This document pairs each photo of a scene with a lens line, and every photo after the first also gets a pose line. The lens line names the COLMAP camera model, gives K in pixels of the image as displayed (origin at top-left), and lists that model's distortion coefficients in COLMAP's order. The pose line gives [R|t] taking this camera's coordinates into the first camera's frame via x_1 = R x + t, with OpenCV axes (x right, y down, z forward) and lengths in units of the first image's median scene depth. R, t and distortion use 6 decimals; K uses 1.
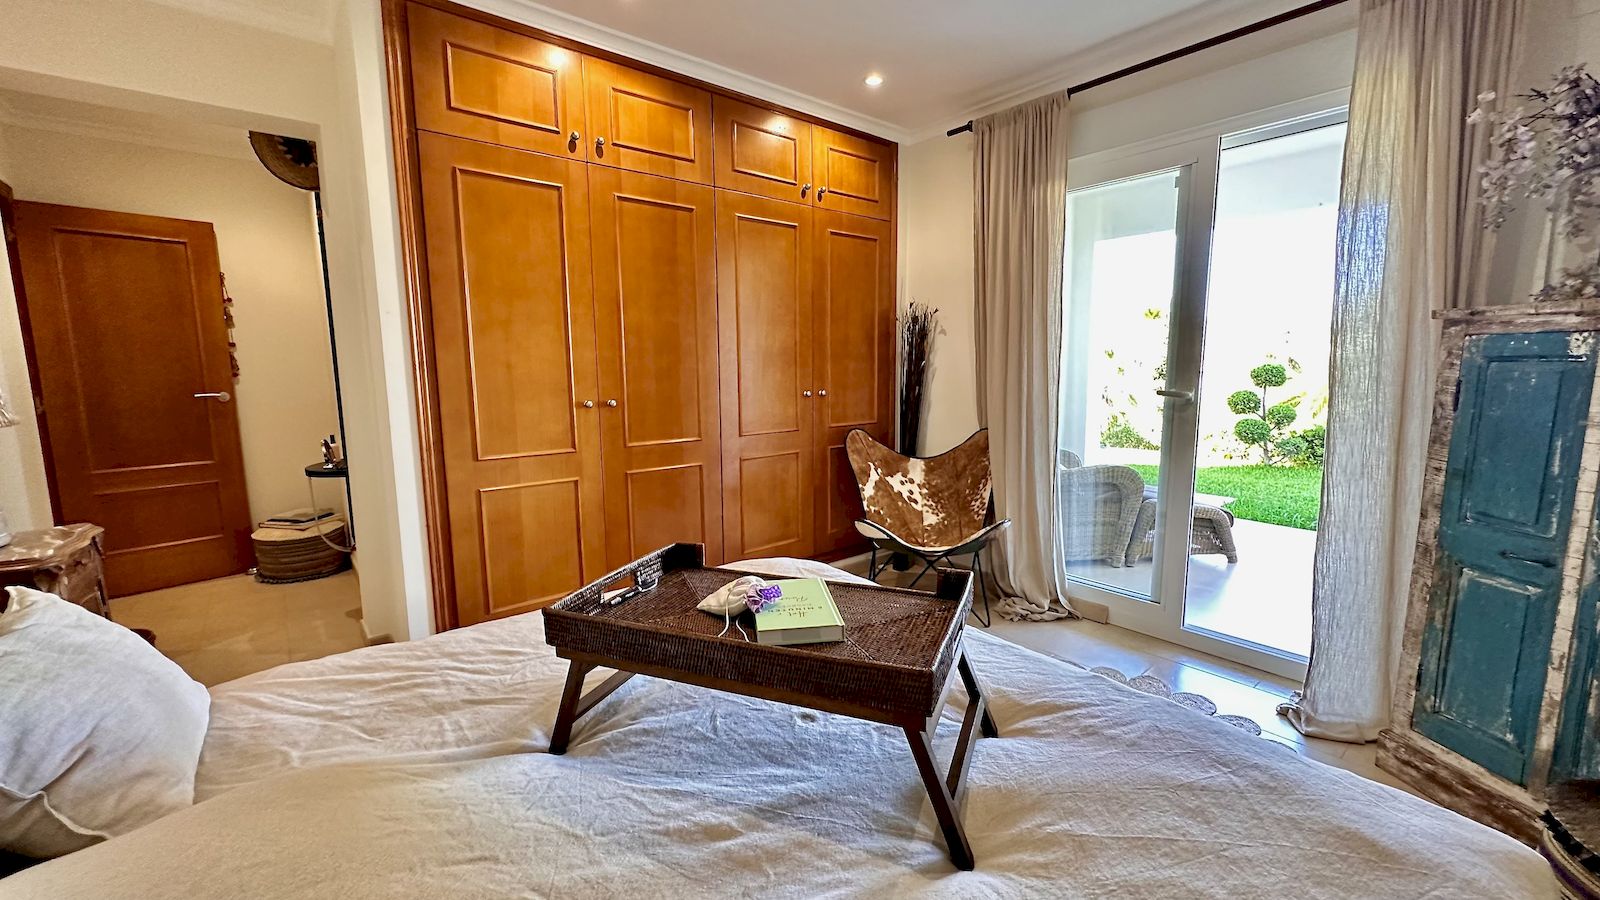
lens RADIAL K [[635.0, 0, 797.8], [0, 635.0, 457.8], [0, 0, 1]] dist [-0.002817, 0.000097]
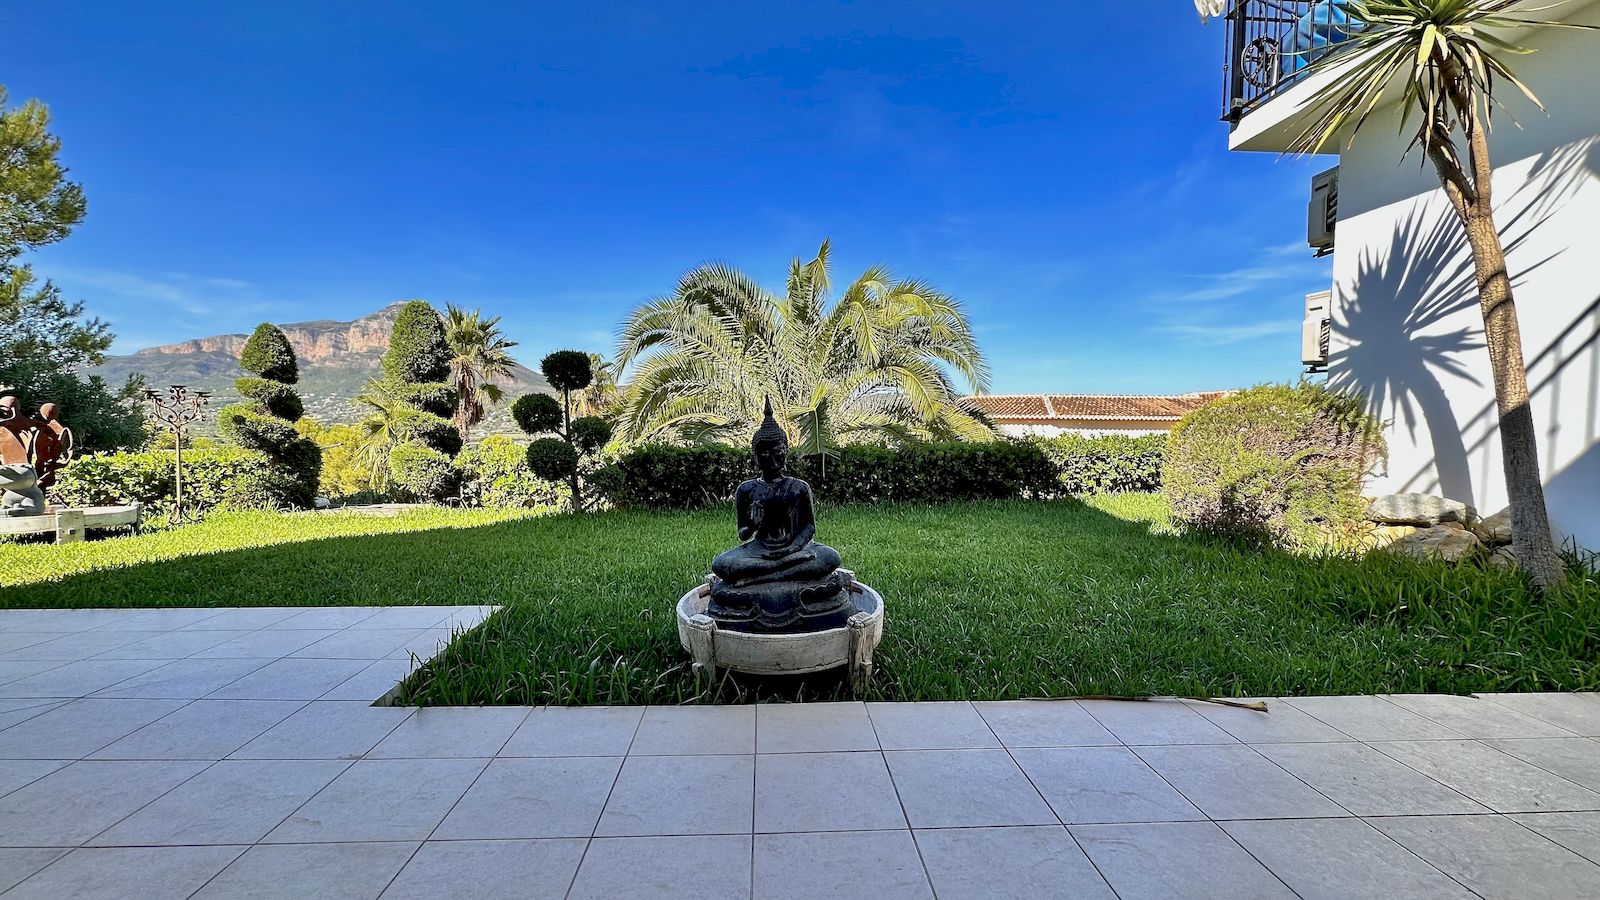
lens RADIAL K [[635.0, 0, 796.9], [0, 635.0, 447.5], [0, 0, 1]] dist [-0.002817, 0.000097]
pose [[0.590247, -0.012253, 0.807130, 0.359482], [0.094461, 0.994064, -0.053988, 0.003295], [-0.801677, 0.108109, 0.587900, 0.446283]]
